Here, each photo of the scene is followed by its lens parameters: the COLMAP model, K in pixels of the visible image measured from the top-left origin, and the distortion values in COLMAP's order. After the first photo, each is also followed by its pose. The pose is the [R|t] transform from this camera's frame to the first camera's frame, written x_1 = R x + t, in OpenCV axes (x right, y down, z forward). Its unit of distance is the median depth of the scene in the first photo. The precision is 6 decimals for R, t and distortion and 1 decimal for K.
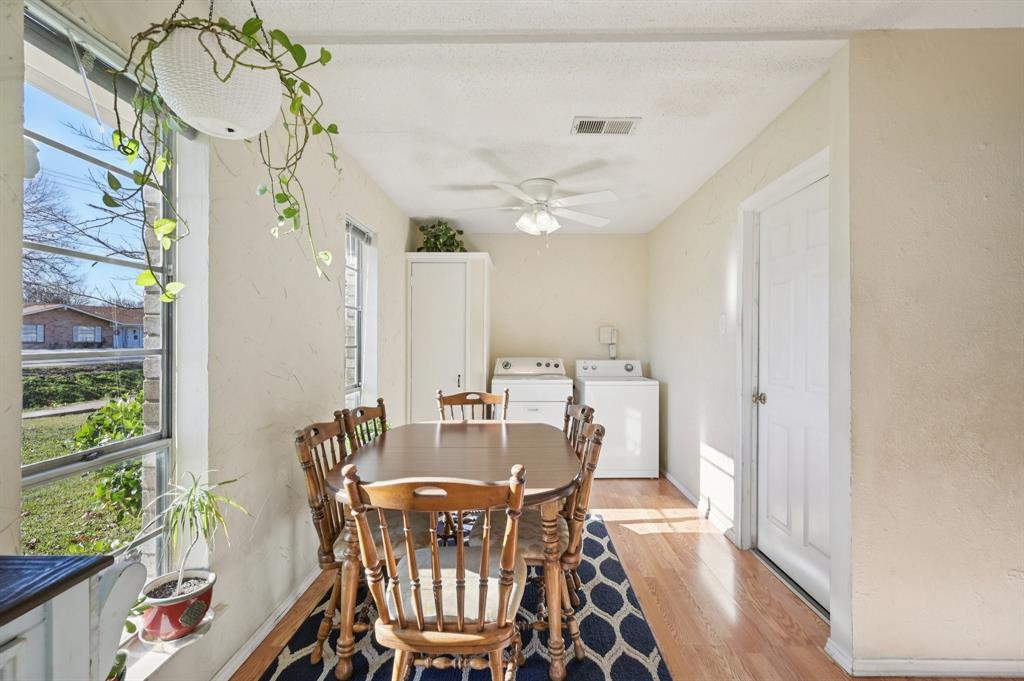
lens RADIAL K [[465.6, 0, 513.8], [0, 465.6, 338.8], [0, 0, 1]] dist [0.001069, 0.000095]
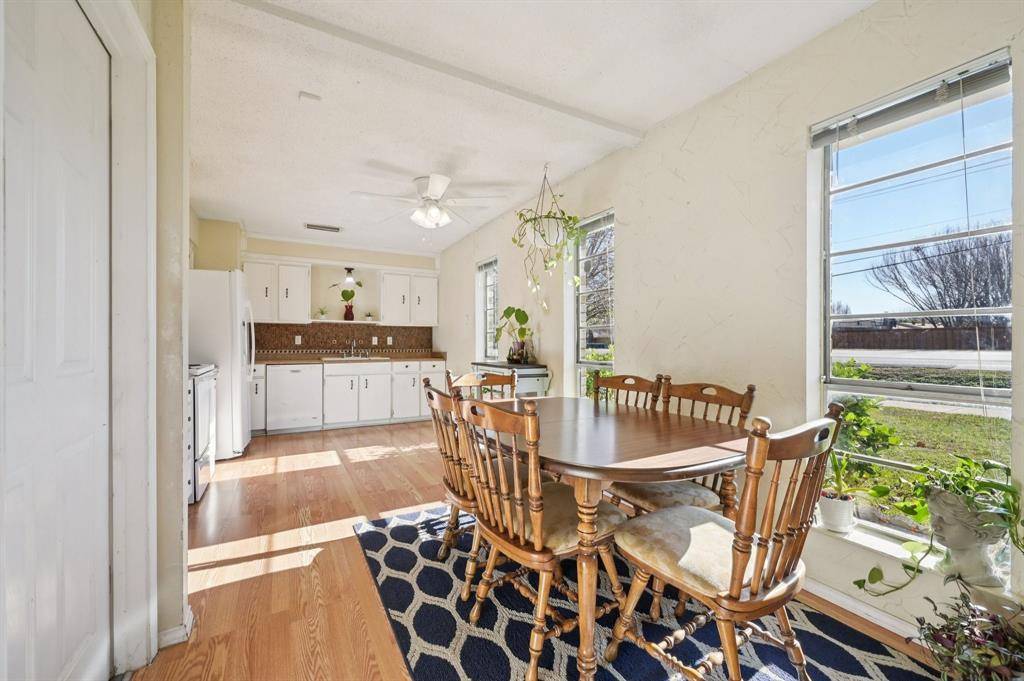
lens RADIAL K [[408.9, 0, 517.3], [0, 408.9, 341.0], [0, 0, 1]] dist [-0.000480, -0.000011]
pose [[-0.859725, -0.002433, -0.510752, 0.295078], [-0.001434, 0.999996, -0.002350, 0.050594], [0.510755, -0.001287, -0.859725, 1.134089]]
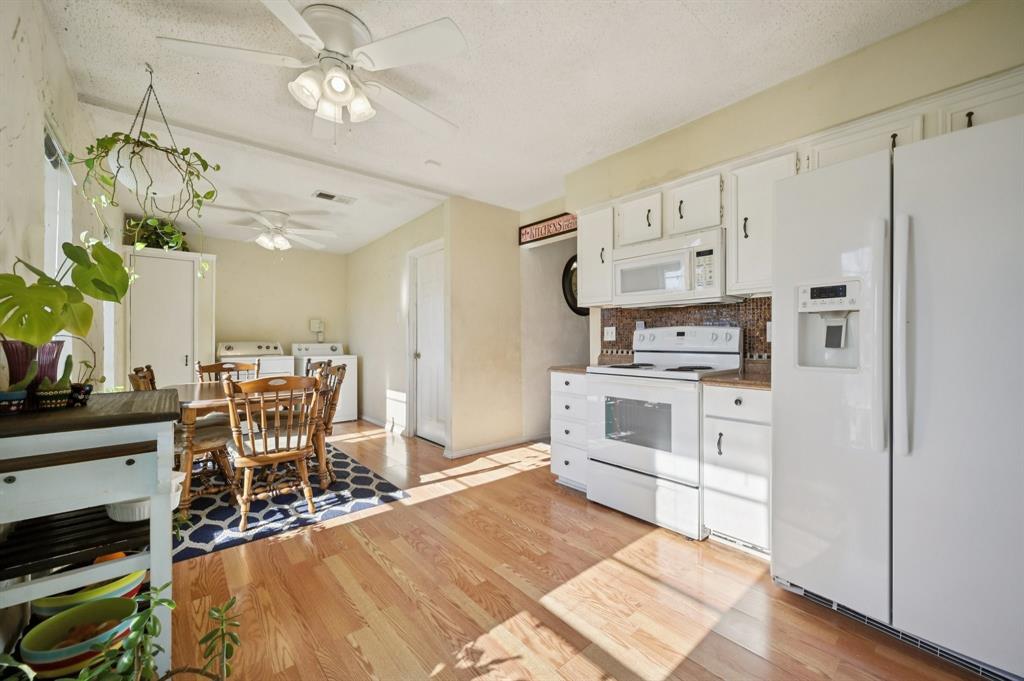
lens RADIAL K [[408.9, 0, 517.3], [0, 408.9, 341.0], [0, 0, 1]] dist [-0.000480, -0.000011]
pose [[0.750302, -0.005381, 0.661073, -0.222842], [0.002955, 0.999984, 0.004785, 0.049827], [-0.661089, -0.001637, 0.750306, -0.431733]]
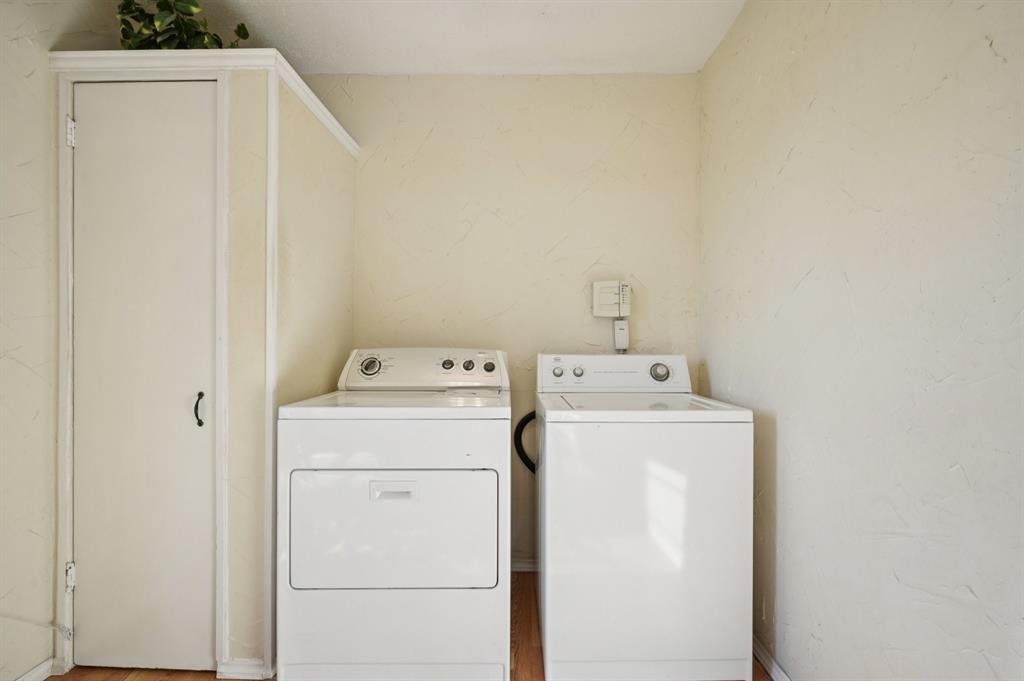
lens RADIAL K [[465.6, 0, 513.8], [0, 465.6, 338.8], [0, 0, 1]] dist [0.001069, 0.000095]
pose [[0.999998, 0.001820, 0.000771, 0.162064], [-0.001818, 0.999992, -0.003445, 0.047523], [-0.000777, 0.003443, 0.999994, 0.824012]]
